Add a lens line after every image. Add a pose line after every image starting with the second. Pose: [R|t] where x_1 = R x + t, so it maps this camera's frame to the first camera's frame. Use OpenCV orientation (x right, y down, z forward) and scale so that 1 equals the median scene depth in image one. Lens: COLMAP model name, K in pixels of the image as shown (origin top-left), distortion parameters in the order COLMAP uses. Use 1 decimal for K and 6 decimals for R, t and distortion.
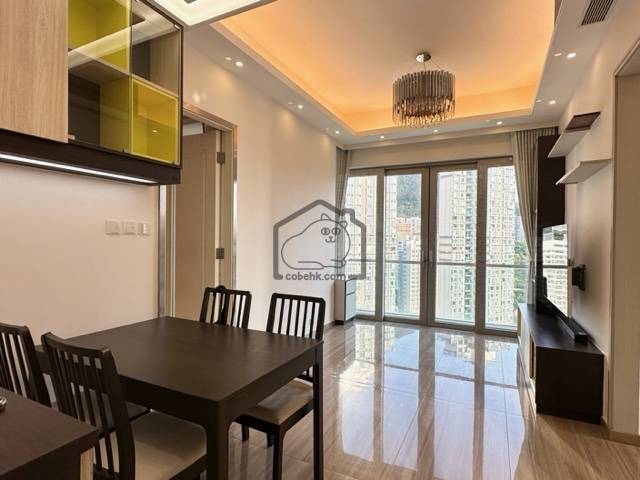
lens RADIAL K [[349.4, 0, 318.5], [0, 349.4, 240.6], [0, 0, 1]] dist [0.025083, -0.000713]
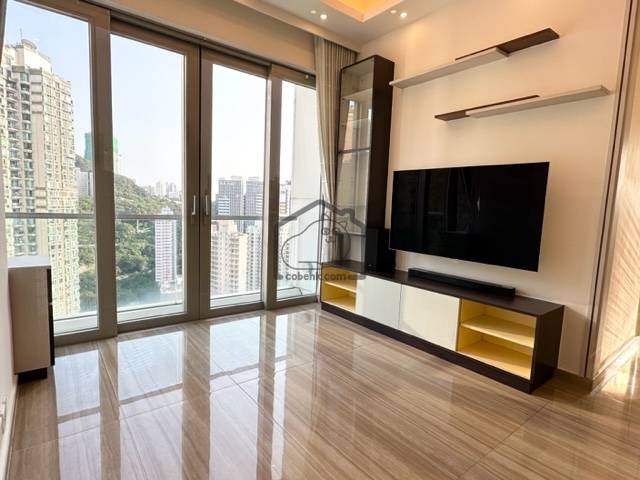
lens RADIAL K [[349.4, 0, 322.0], [0, 349.4, 242.0], [0, 0, 1]] dist [0.025083, -0.000713]
pose [[0.438171, -0.093935, 0.893970, -0.142173], [-0.026480, 0.992744, 0.117293, 0.029277], [-0.898502, -0.075066, 0.432504, 0.567419]]
